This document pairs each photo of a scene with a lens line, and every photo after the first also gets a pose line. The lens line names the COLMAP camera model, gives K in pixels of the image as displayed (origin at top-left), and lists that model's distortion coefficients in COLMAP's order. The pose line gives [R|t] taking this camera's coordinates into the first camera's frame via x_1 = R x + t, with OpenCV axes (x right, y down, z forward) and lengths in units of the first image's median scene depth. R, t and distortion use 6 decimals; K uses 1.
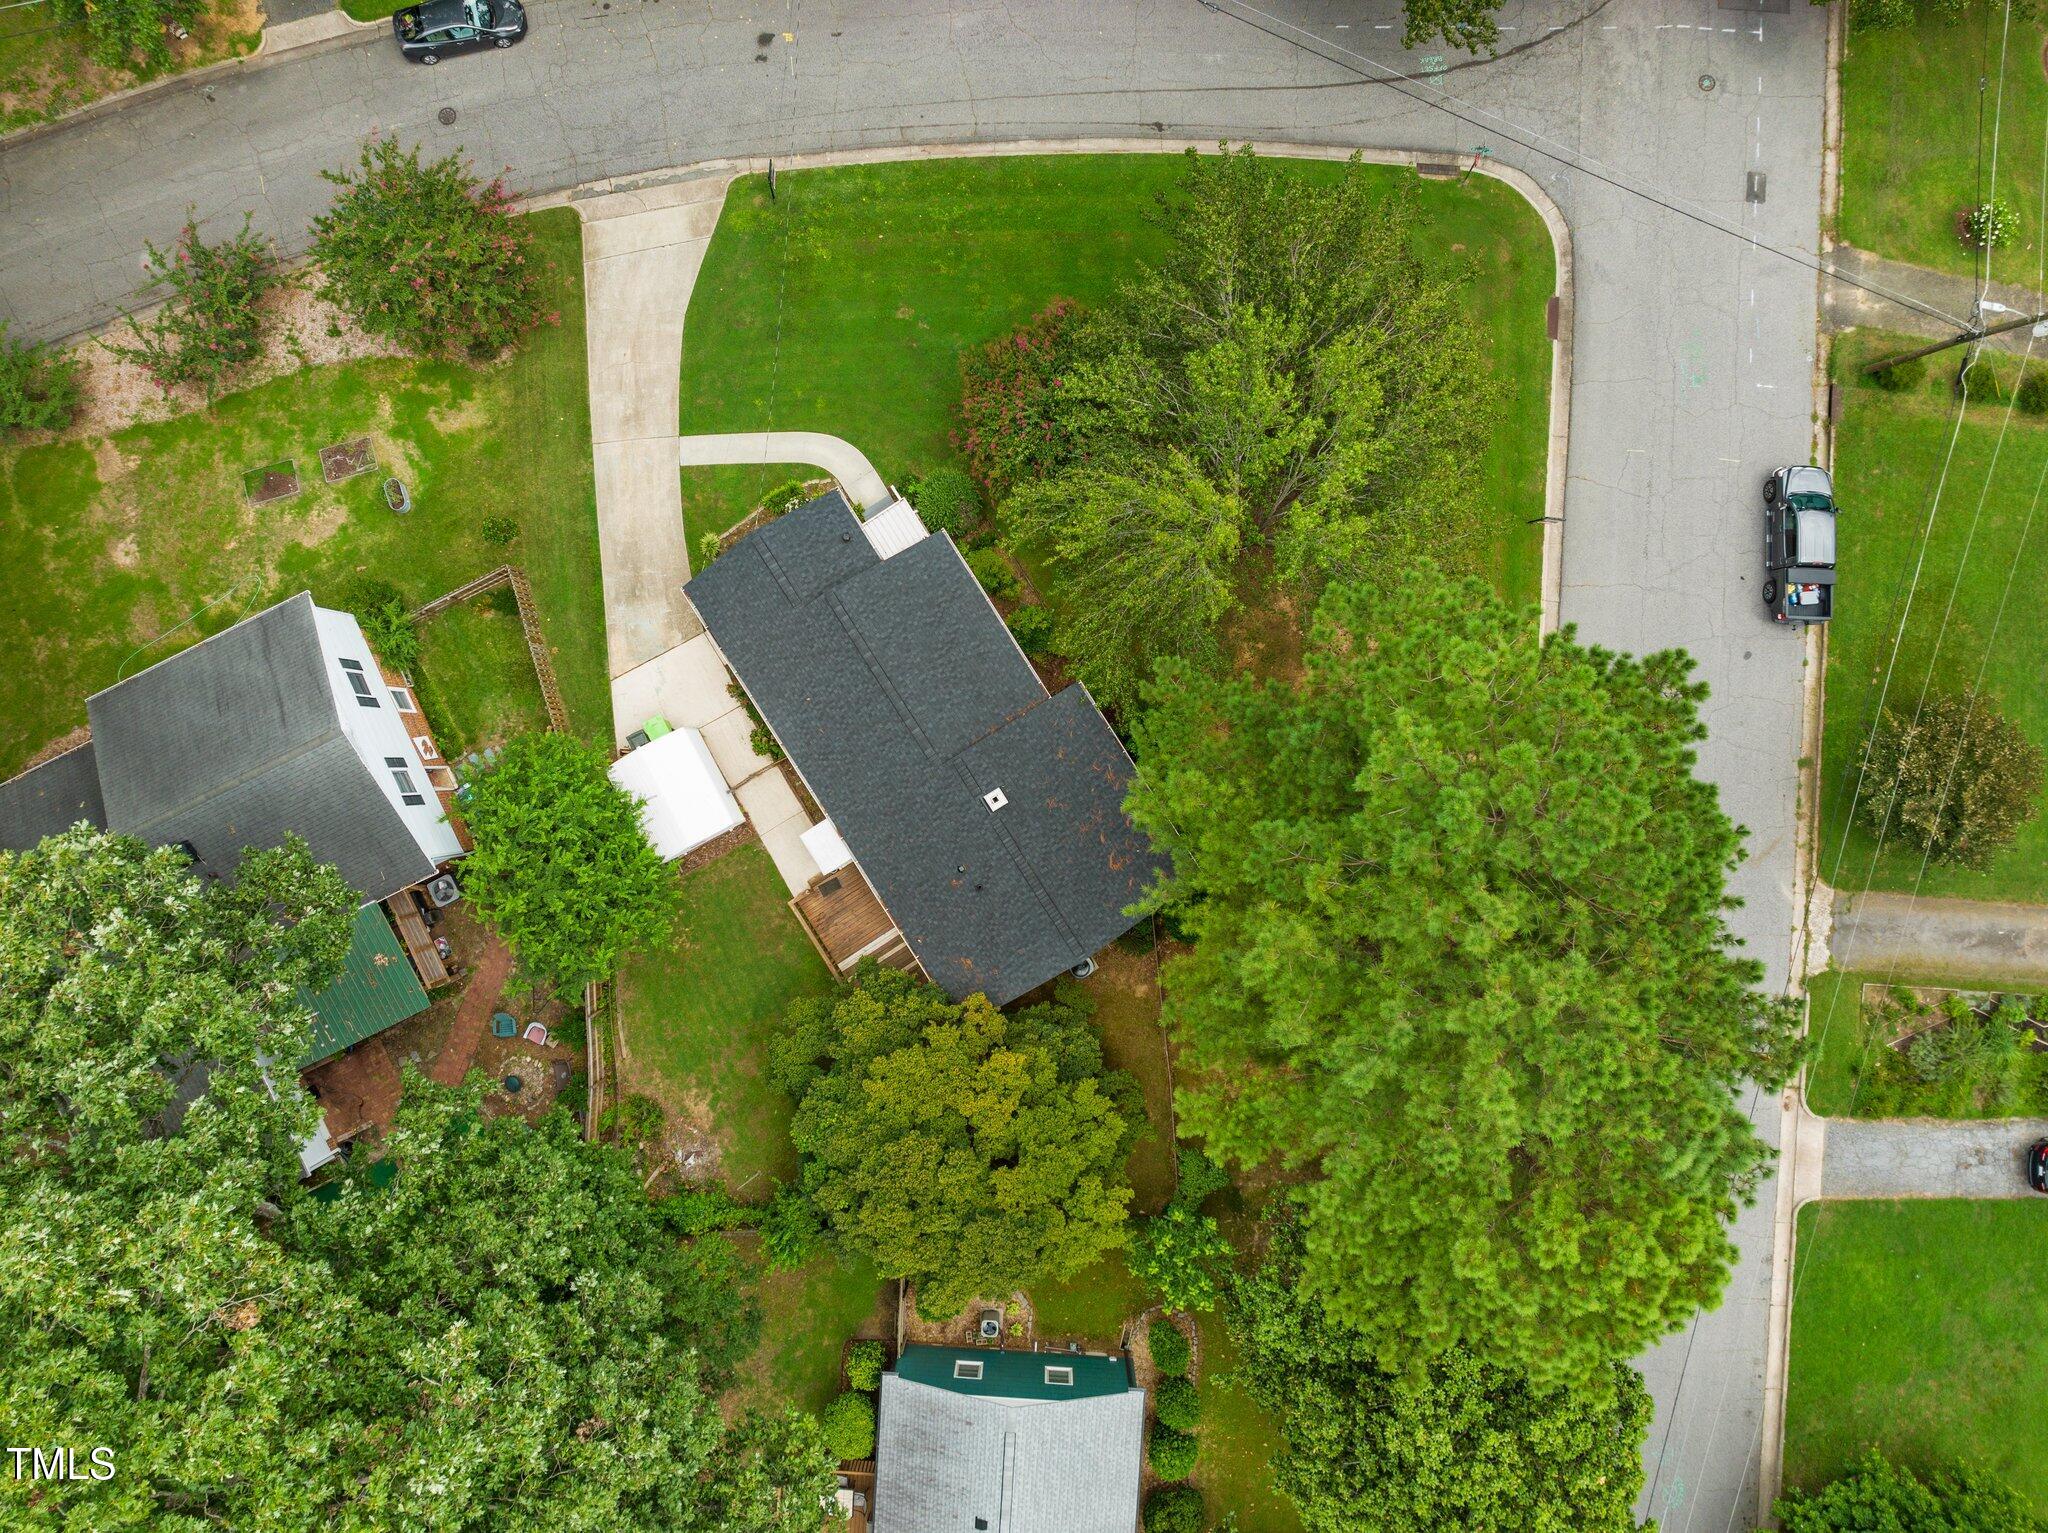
lens RADIAL K [[1450.4, 0, 1009.6], [0, 1450.4, 762.8], [0, 0, 1]] dist [-0.035862, 0.000059]
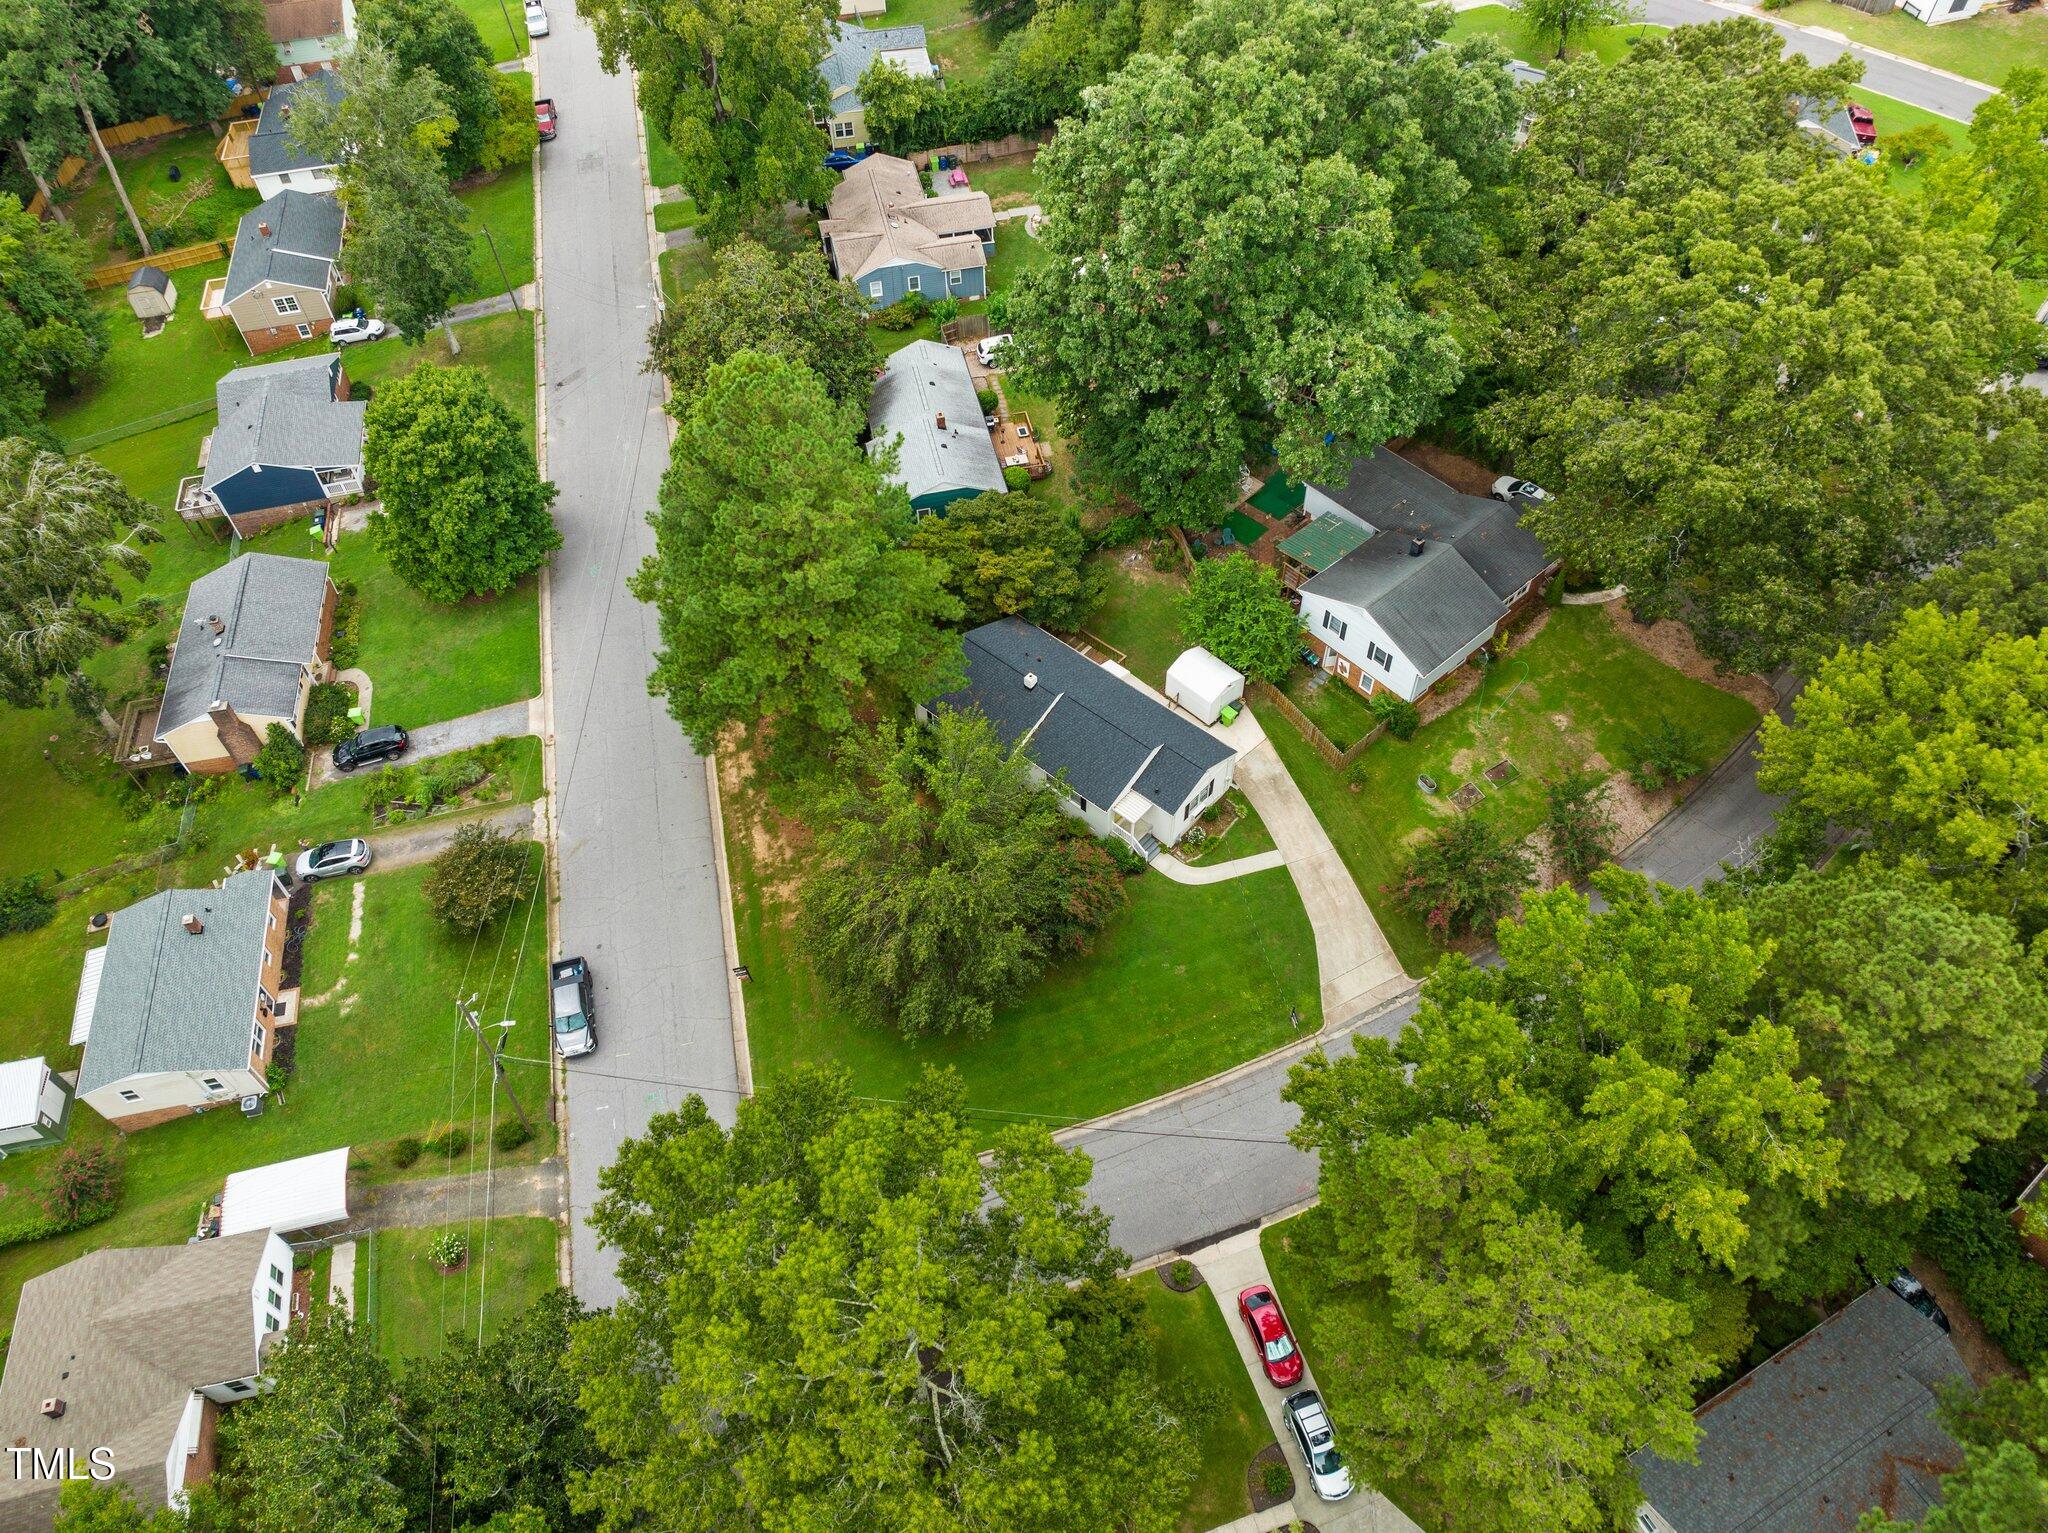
lens RADIAL K [[1451.2, 0, 1023.0], [0, 1451.2, 776.4], [0, 0, 1]] dist [-0.047995, 0.014901]
pose [[-0.960813, 0.240839, -0.137238, 0.248328], [-0.273933, -0.749228, 0.603008, -1.037307], [0.042405, 0.616972, 0.785842, -0.336594]]
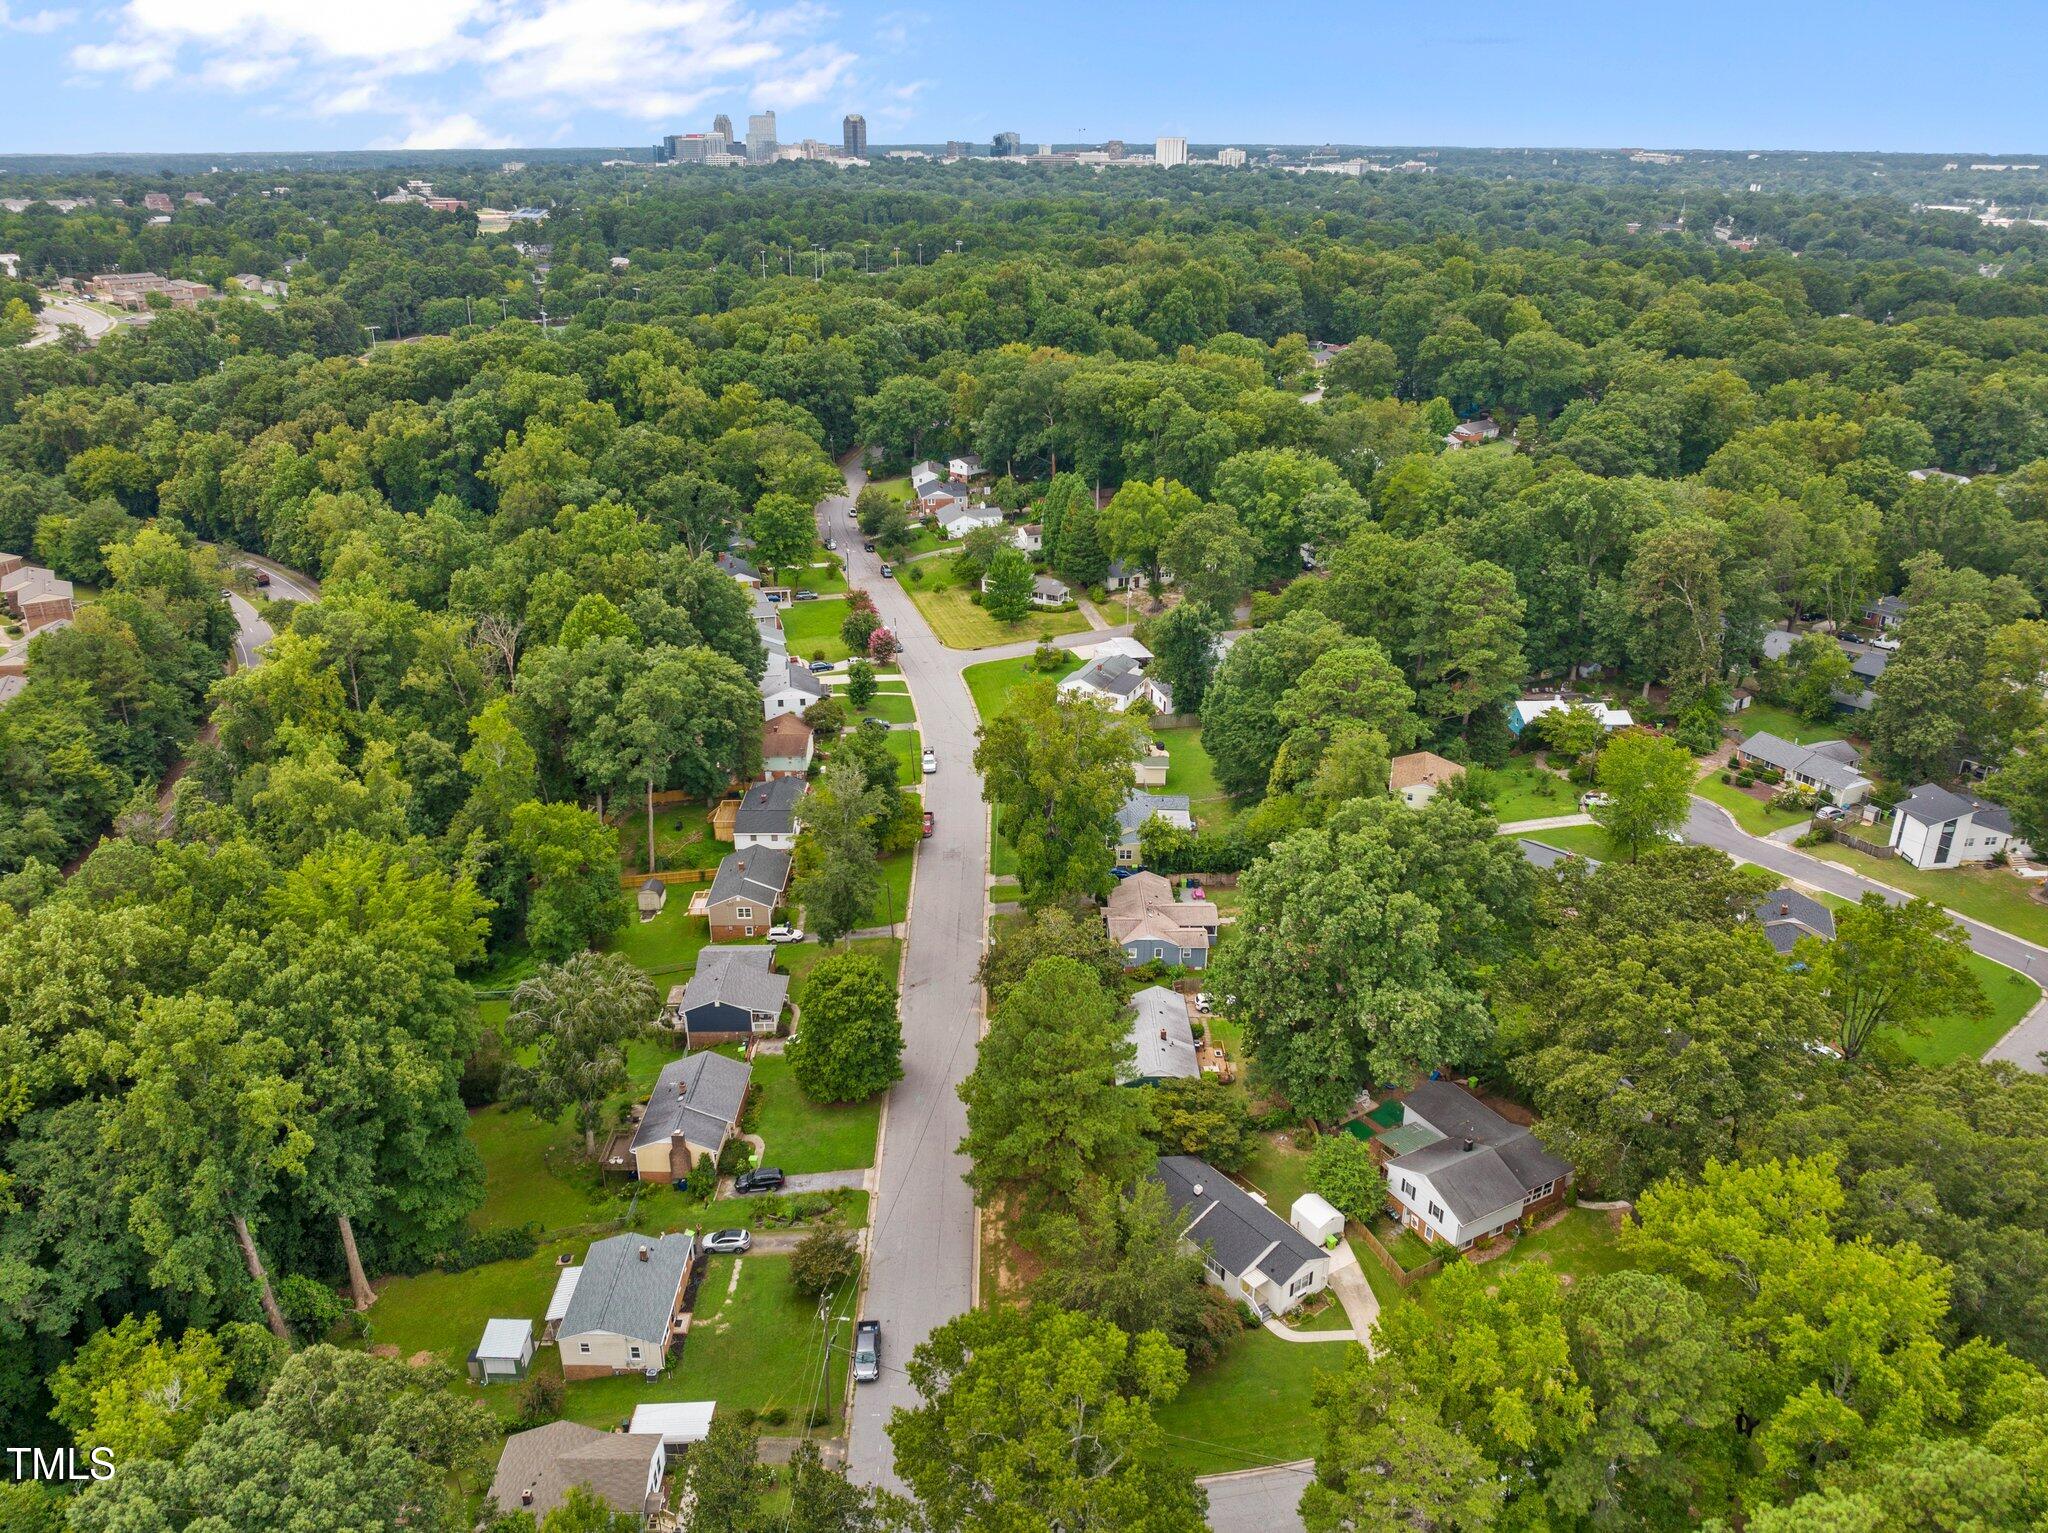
lens RADIAL K [[1537.9, 0, 1017.1], [0, 1537.9, 768.9], [0, 0, 1]] dist [0.006144, 0.003156]
pose [[-0.997561, 0.044601, -0.053700, 0.410730], [-0.066943, -0.393125, 0.917045, -2.096613], [0.019790, 0.918403, 0.395152, -0.837133]]
